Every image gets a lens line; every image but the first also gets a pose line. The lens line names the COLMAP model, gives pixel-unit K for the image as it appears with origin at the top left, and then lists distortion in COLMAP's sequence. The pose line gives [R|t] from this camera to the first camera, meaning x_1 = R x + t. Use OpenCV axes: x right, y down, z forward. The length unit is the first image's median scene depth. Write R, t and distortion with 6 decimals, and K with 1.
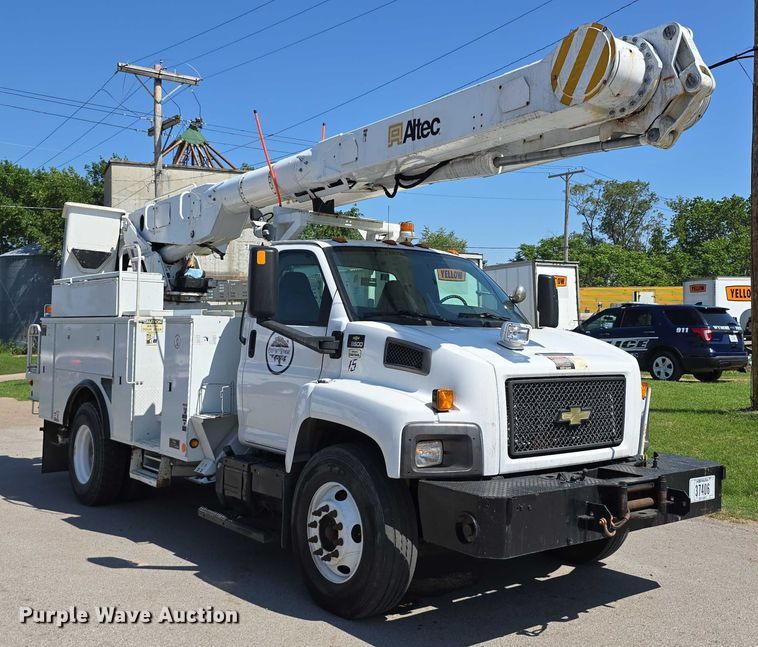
lens RADIAL K [[780.8, 0, 379.0], [0, 780.8, 323.5], [0, 0, 1]] dist [0.005041, -0.004763]
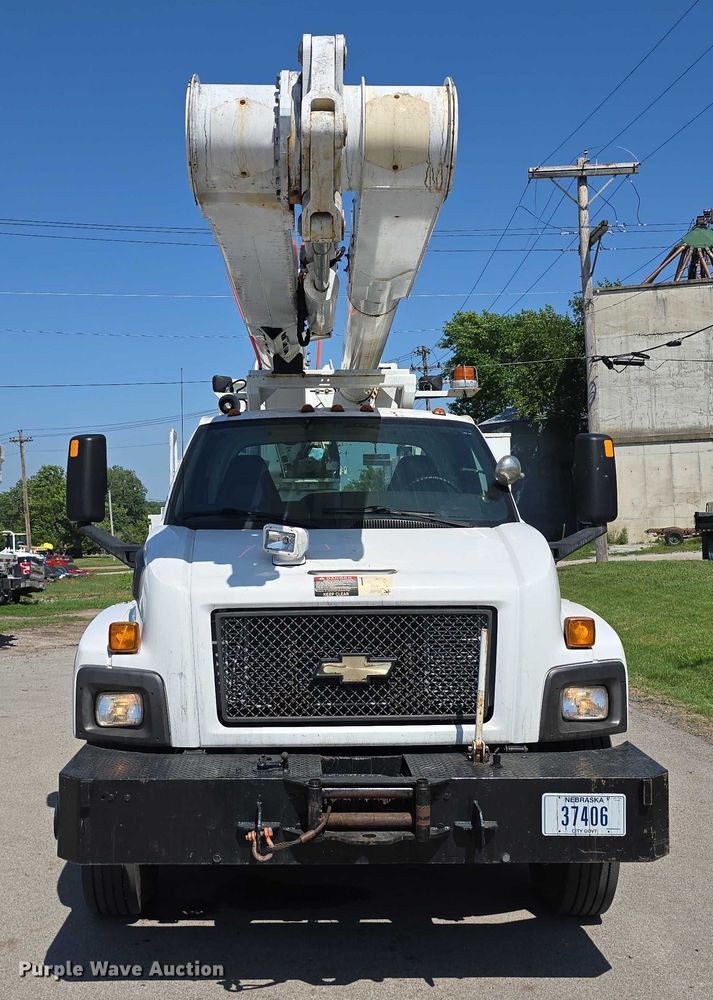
lens RADIAL K [[1052.9, 0, 354.2], [0, 1052.9, 523.4], [0, 0, 1]] dist [0.016956, 0.009174]
pose [[0.788255, -0.022174, -0.614949, 0.753002], [0.036245, 0.999289, 0.010428, -0.009369], [0.614280, -0.030509, 0.788498, 0.313365]]
